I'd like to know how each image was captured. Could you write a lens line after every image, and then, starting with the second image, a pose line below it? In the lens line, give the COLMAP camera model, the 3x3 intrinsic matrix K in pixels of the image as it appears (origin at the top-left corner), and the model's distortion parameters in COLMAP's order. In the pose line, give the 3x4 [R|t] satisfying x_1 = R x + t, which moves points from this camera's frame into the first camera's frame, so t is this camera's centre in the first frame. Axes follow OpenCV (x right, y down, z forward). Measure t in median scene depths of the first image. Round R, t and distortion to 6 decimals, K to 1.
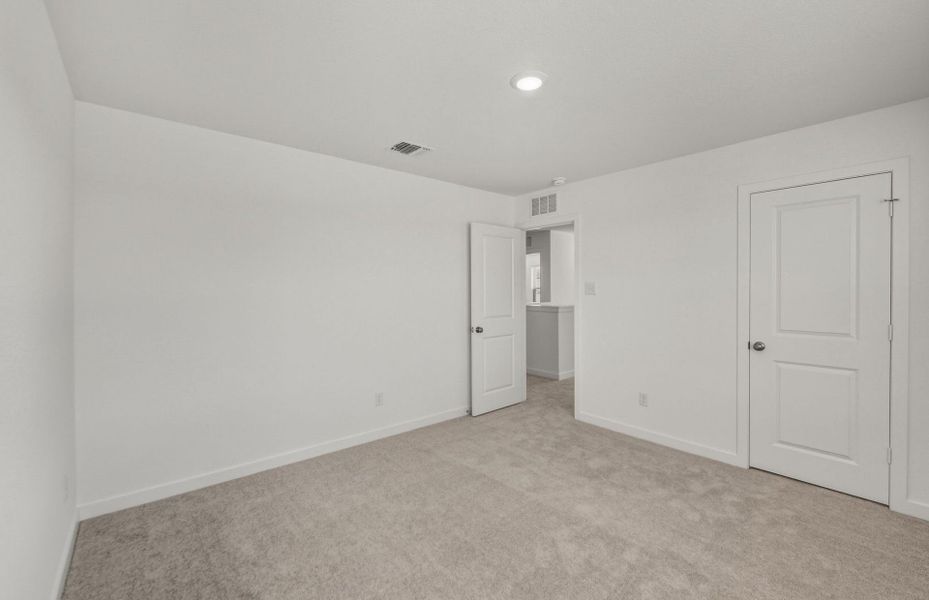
lens RADIAL K [[383.4, 0, 469.2], [0, 383.4, 293.0], [0, 0, 1]] dist [-0.017877, 0.000141]
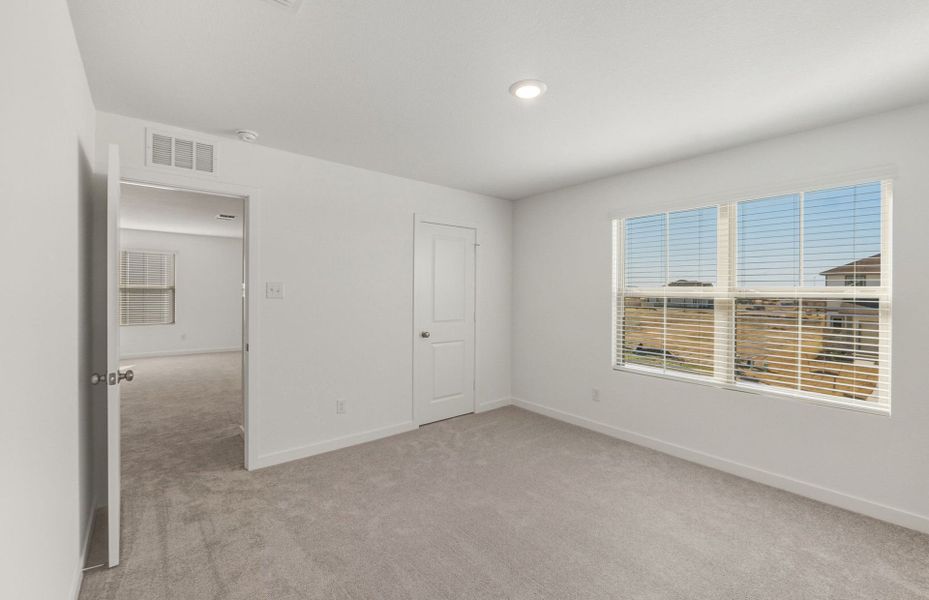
lens RADIAL K [[383.4, 0, 469.2], [0, 383.4, 293.0], [0, 0, 1]] dist [-0.017877, 0.000141]
pose [[0.023898, 0.002085, 0.999712, -0.511956], [0.003345, 0.999992, -0.002165, -0.004589], [-0.999709, 0.003396, 0.023891, 0.669511]]
